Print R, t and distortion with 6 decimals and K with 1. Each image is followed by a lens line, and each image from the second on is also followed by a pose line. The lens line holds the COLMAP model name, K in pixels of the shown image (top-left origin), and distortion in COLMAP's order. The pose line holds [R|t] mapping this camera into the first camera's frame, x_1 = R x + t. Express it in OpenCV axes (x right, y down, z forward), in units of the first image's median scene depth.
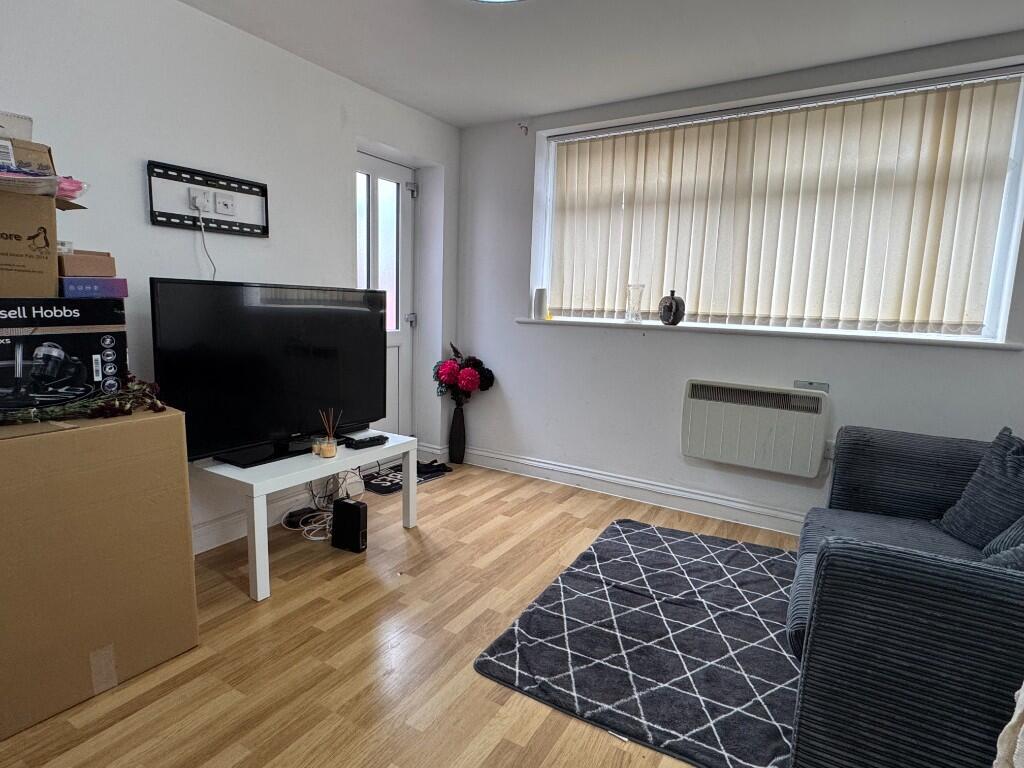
lens RADIAL K [[566.0, 0, 514.4], [0, 566.0, 383.0], [0, 0, 1]] dist [-0.000933, -0.000161]
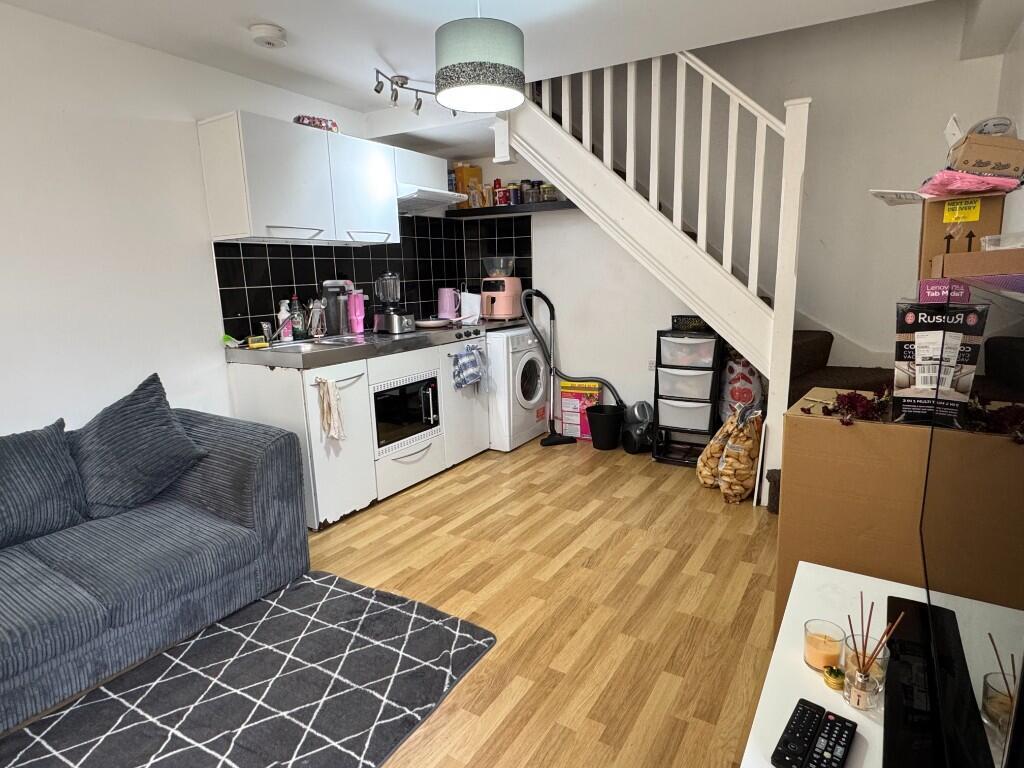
lens RADIAL K [[566.0, 0, 510.8], [0, 566.0, 380.8], [0, 0, 1]] dist [-0.000933, -0.000161]
pose [[-0.999329, -0.020799, 0.030149, -0.121413], [-0.009361, 0.940829, 0.338753, -0.327961], [-0.035411, 0.338244, -0.940392, 1.859135]]
